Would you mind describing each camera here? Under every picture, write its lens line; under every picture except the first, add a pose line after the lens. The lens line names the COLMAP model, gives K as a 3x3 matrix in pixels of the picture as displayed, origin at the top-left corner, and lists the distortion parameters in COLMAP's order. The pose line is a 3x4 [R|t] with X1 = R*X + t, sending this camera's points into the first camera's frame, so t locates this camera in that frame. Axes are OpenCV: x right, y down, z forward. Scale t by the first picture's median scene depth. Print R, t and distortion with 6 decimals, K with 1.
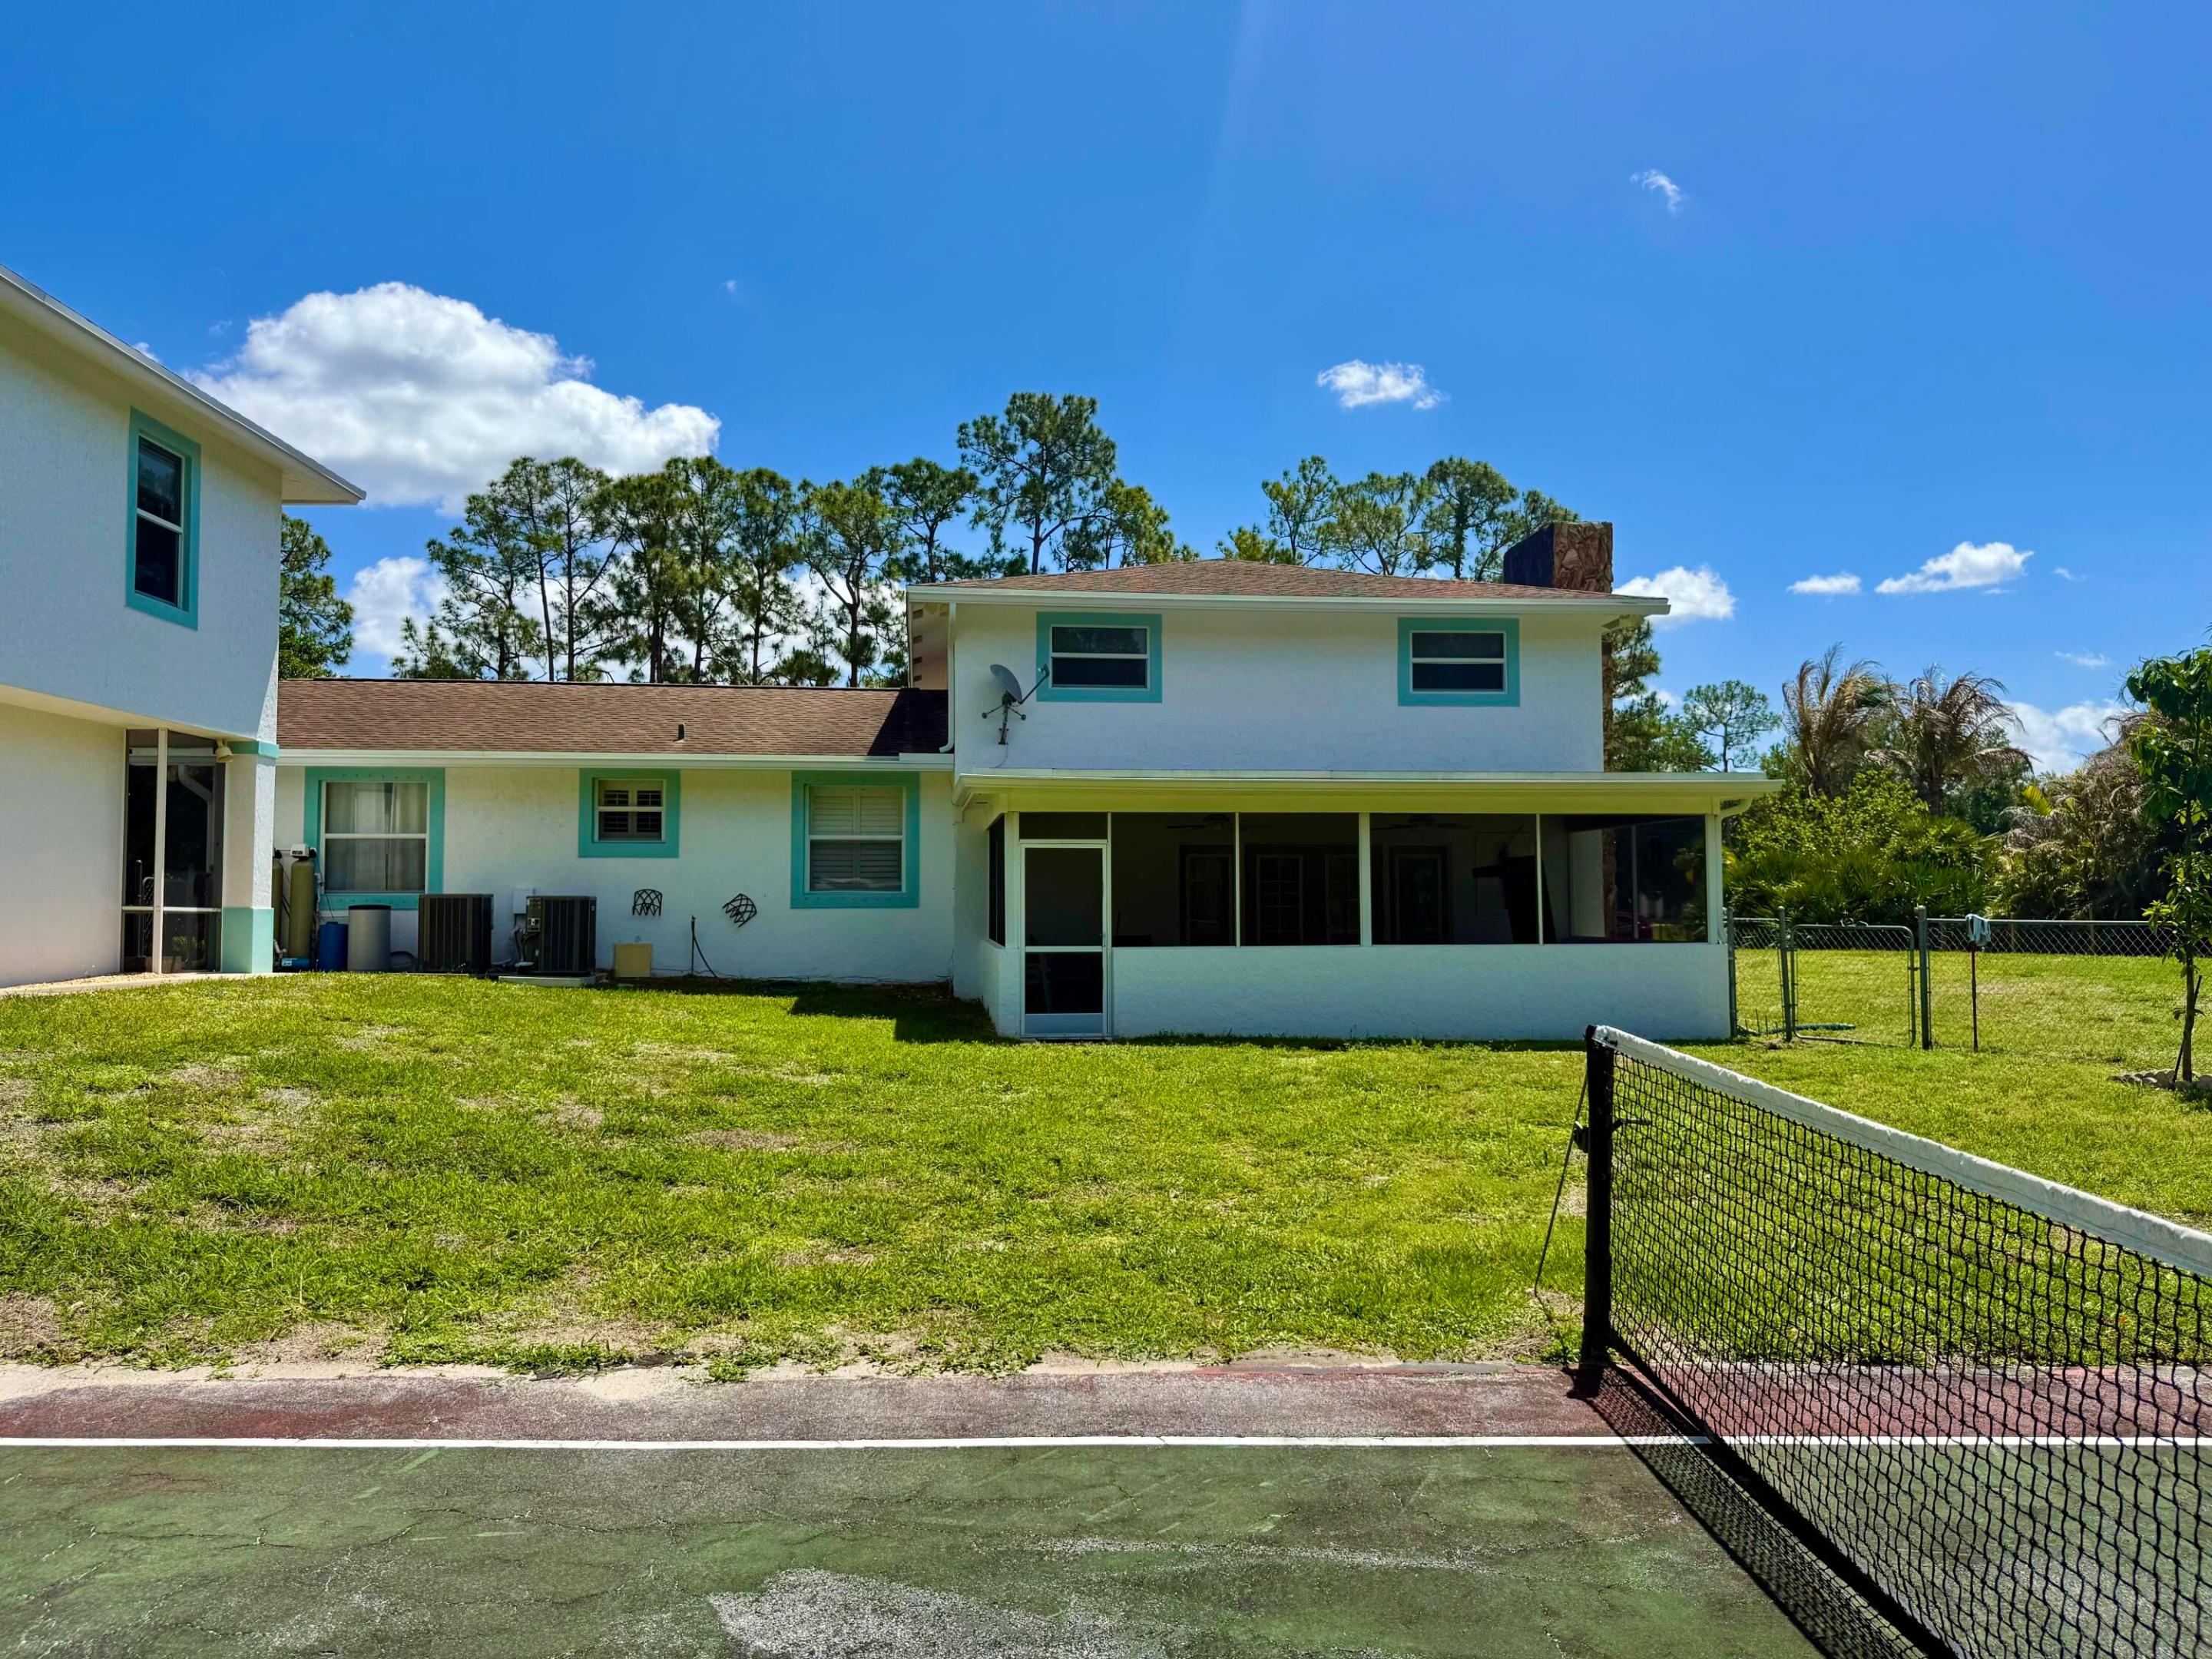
lens RADIAL K [[1562.8, 0, 1106.0], [0, 1562.8, 829.5], [0, 0, 1]] dist [0.039595, -0.005796]
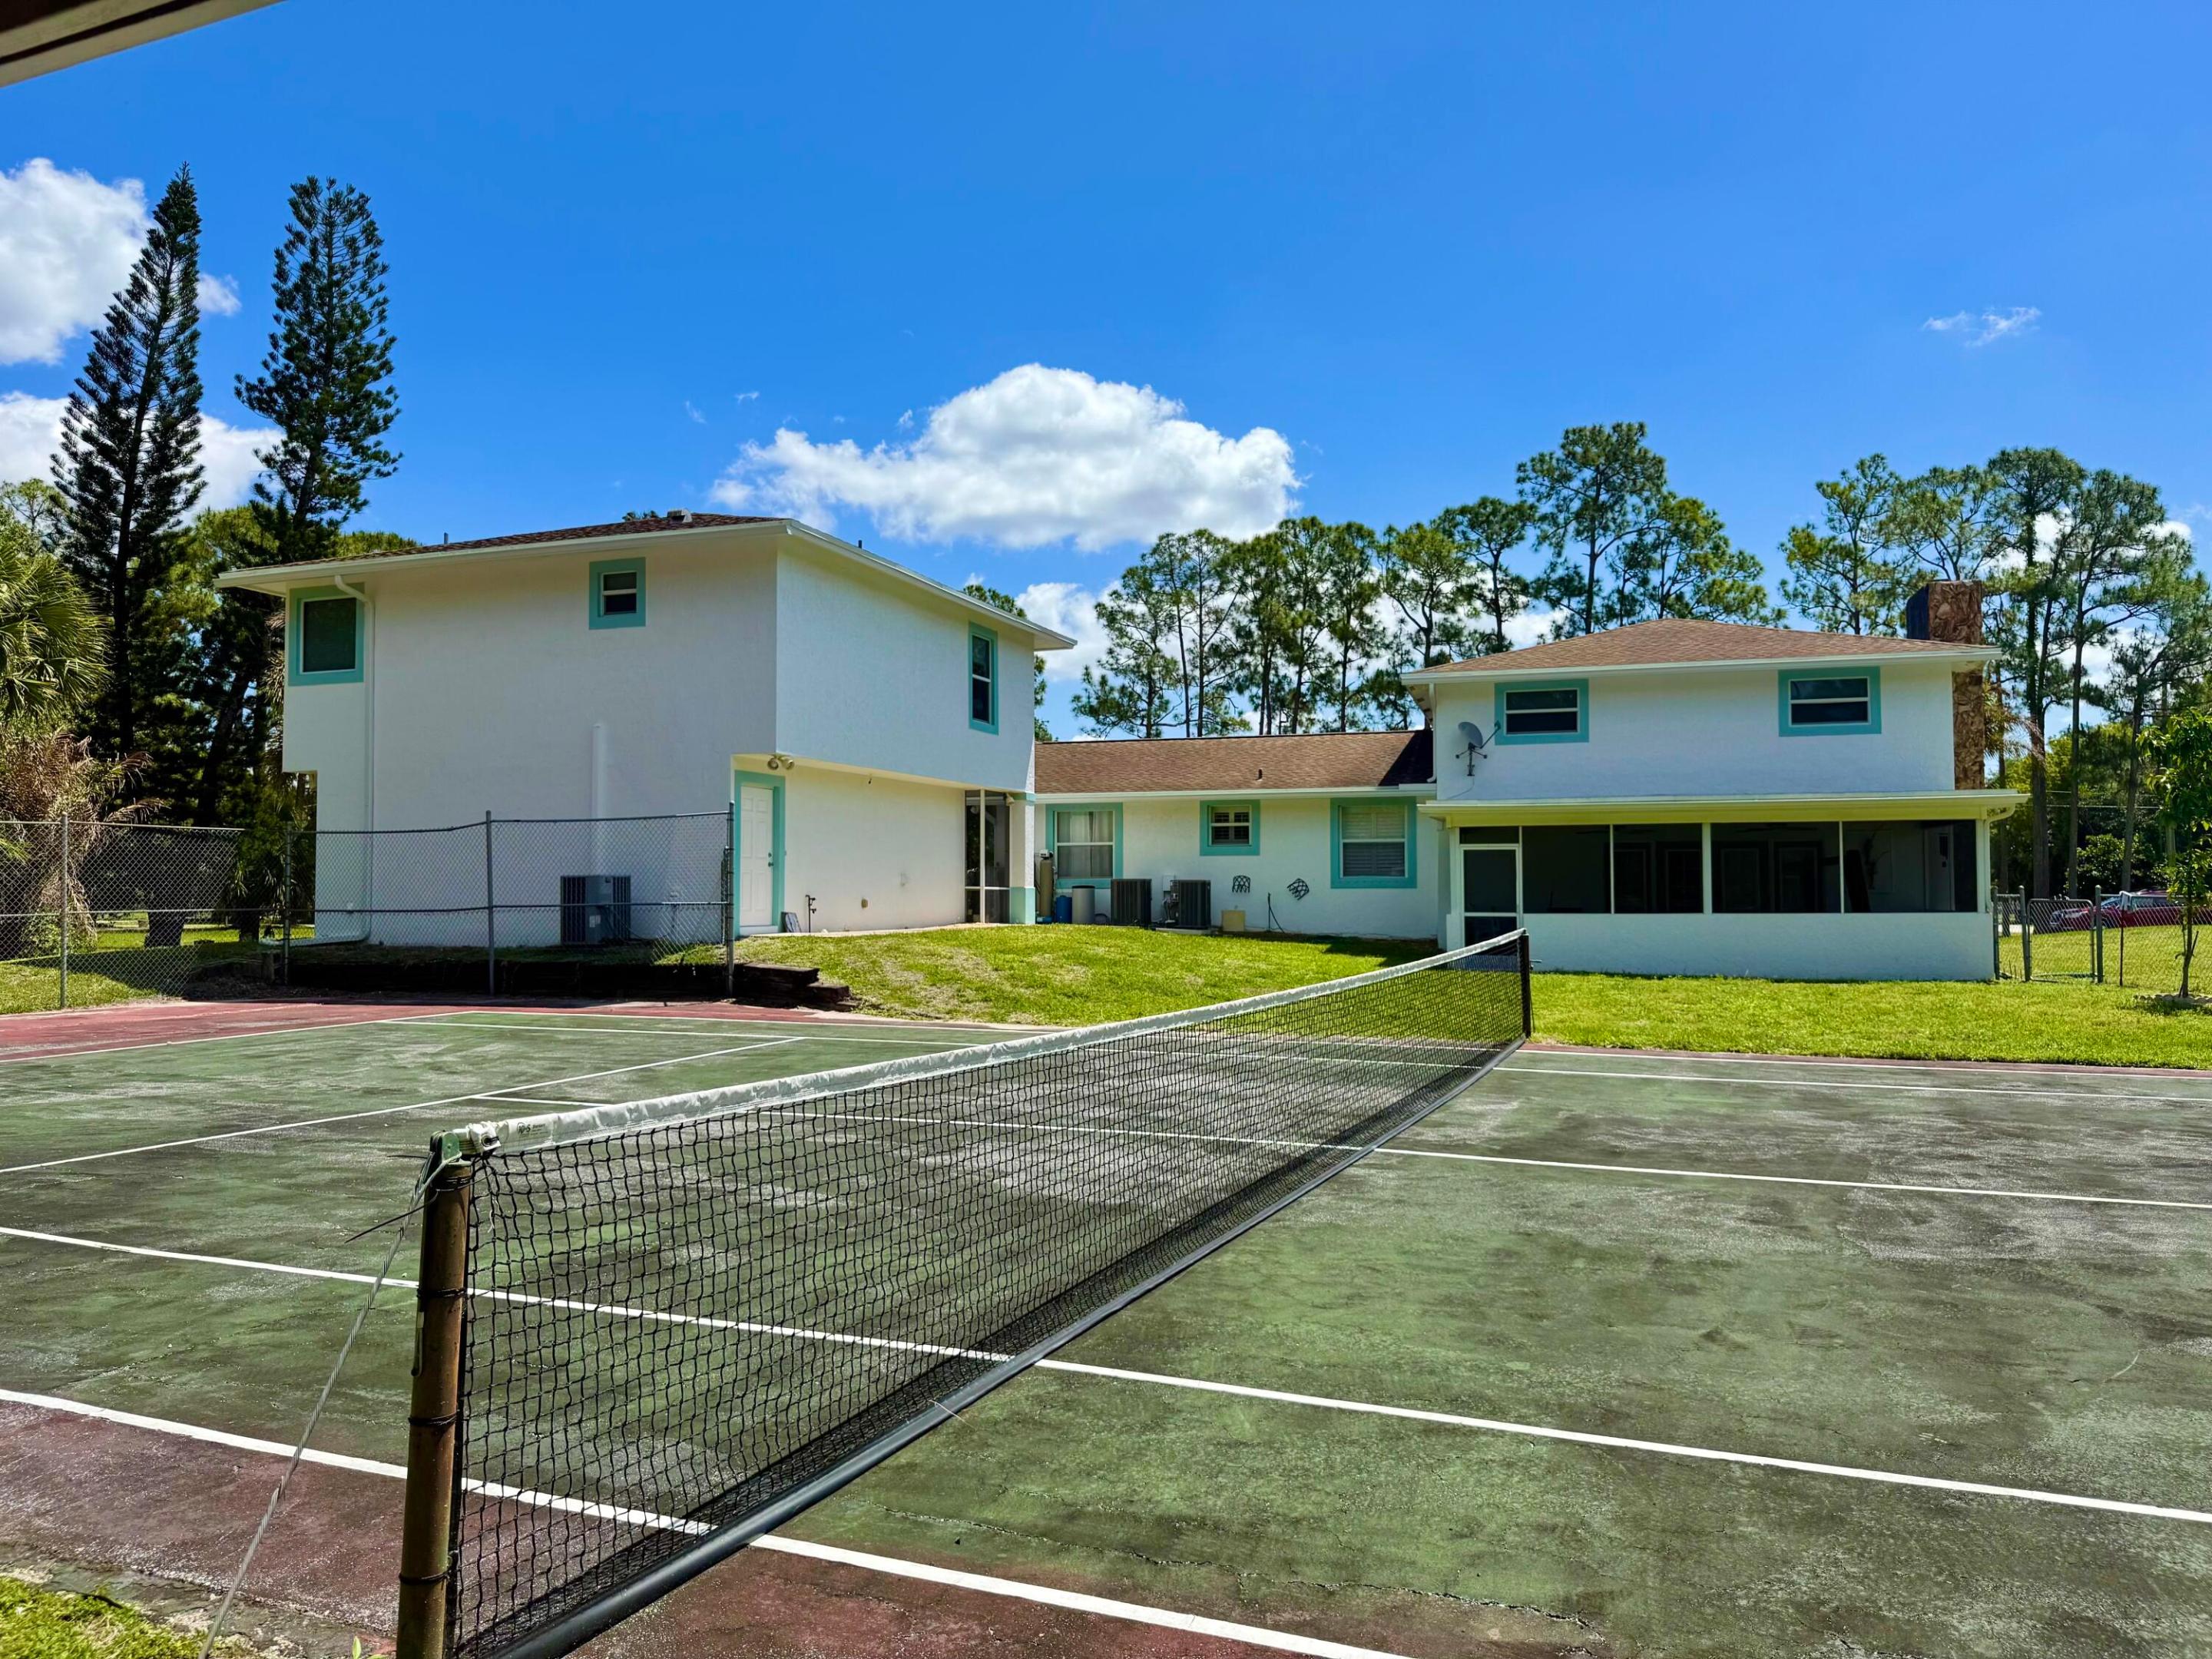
lens RADIAL K [[1562.8, 0, 1106.0], [0, 1562.8, 829.5], [0, 0, 1]] dist [0.039595, -0.005796]
pose [[0.922713, -0.014130, -0.385229, 0.173064], [0.019283, 0.999769, 0.009516, -0.023857], [0.385005, -0.016209, 0.922772, -0.460512]]
